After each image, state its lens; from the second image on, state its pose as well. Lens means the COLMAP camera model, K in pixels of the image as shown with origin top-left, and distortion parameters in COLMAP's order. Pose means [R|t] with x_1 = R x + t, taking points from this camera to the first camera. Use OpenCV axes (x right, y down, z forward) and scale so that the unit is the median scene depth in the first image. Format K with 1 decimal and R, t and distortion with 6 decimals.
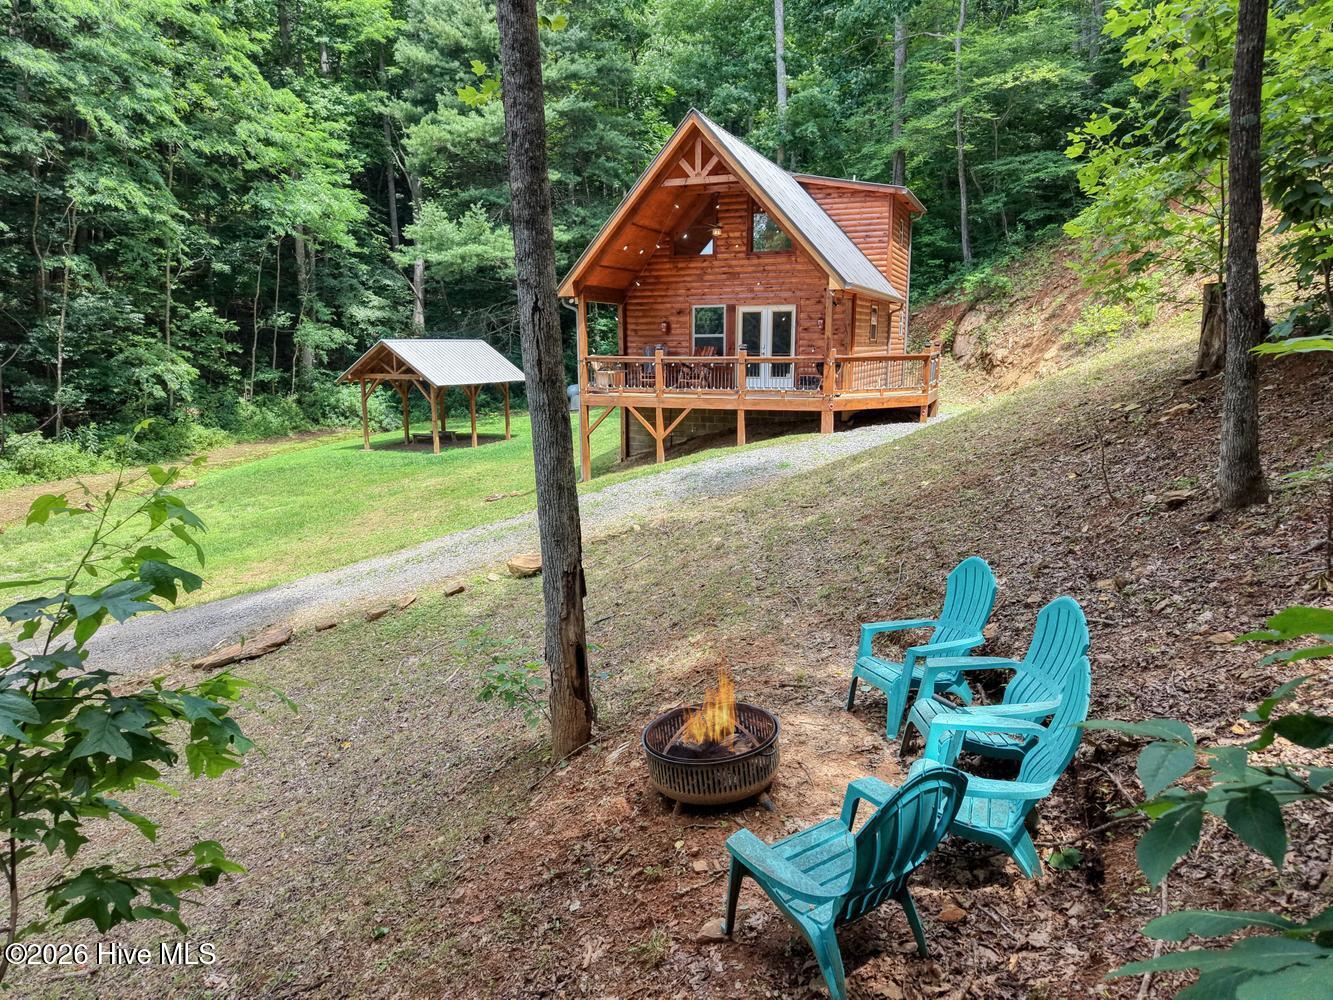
lens RADIAL K [[913.3, 0, 674.3], [0, 913.3, 516.7], [0, 0, 1]] dist [0.074742, -0.150775]
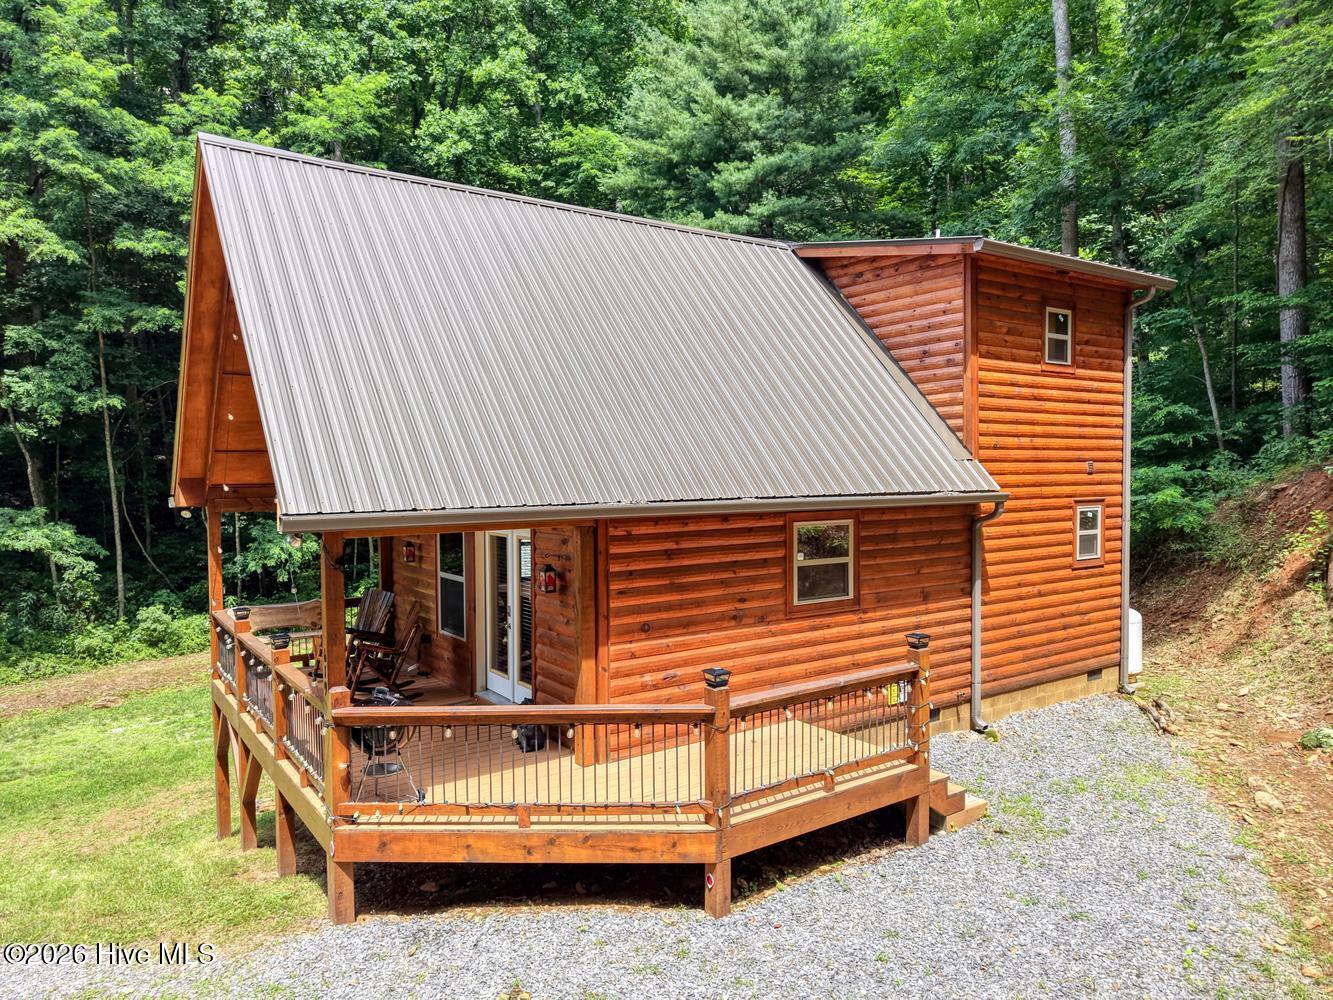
lens RADIAL K [[901.9, 0, 668.3], [0, 901.9, 506.0], [0, 0, 1]] dist [0.024472, -0.023258]
pose [[0.828506, 0.016951, -0.559723, 0.338742], [-0.096911, 0.988800, -0.113503, -0.160929], [0.551531, 0.148281, 0.820870, 0.553042]]
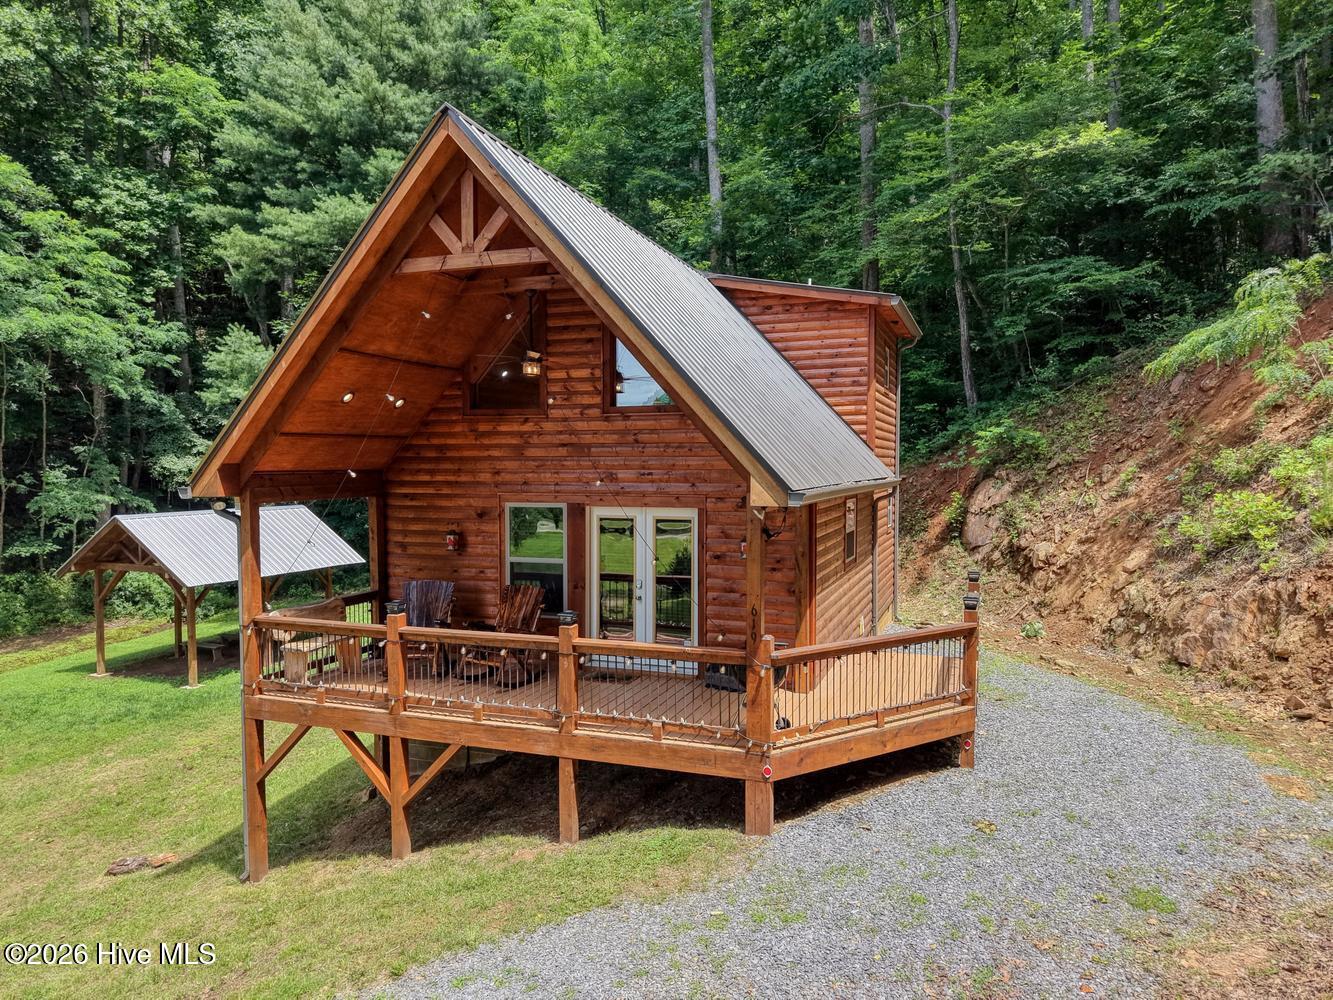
lens RADIAL K [[901.9, 0, 668.3], [0, 901.9, 506.0], [0, 0, 1]] dist [0.024472, -0.023258]
pose [[0.999668, 0.000492, 0.025776, 0.083665], [0.003115, 0.990184, -0.139732, -0.132113], [-0.025592, 0.139766, 0.989854, 0.414301]]
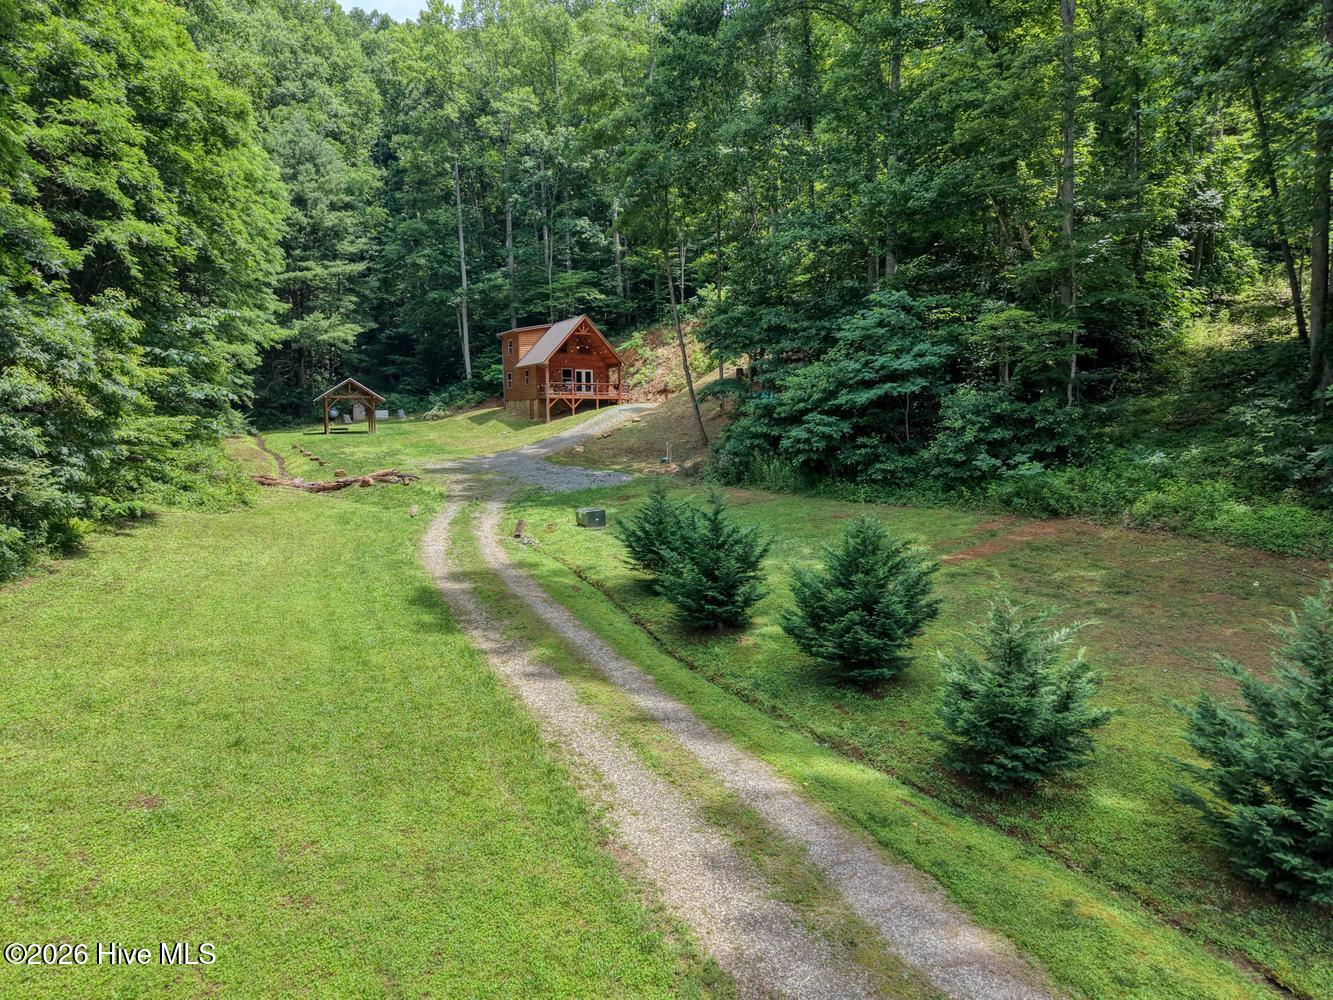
lens RADIAL K [[913.3, 0, 674.3], [0, 913.3, 516.7], [0, 0, 1]] dist [0.074742, -0.150775]
pose [[0.668302, -0.079901, 0.739586, -1.766611], [0.143314, 0.989419, -0.022609, 0.338301], [-0.729954, 0.121103, 0.672682, -1.136642]]
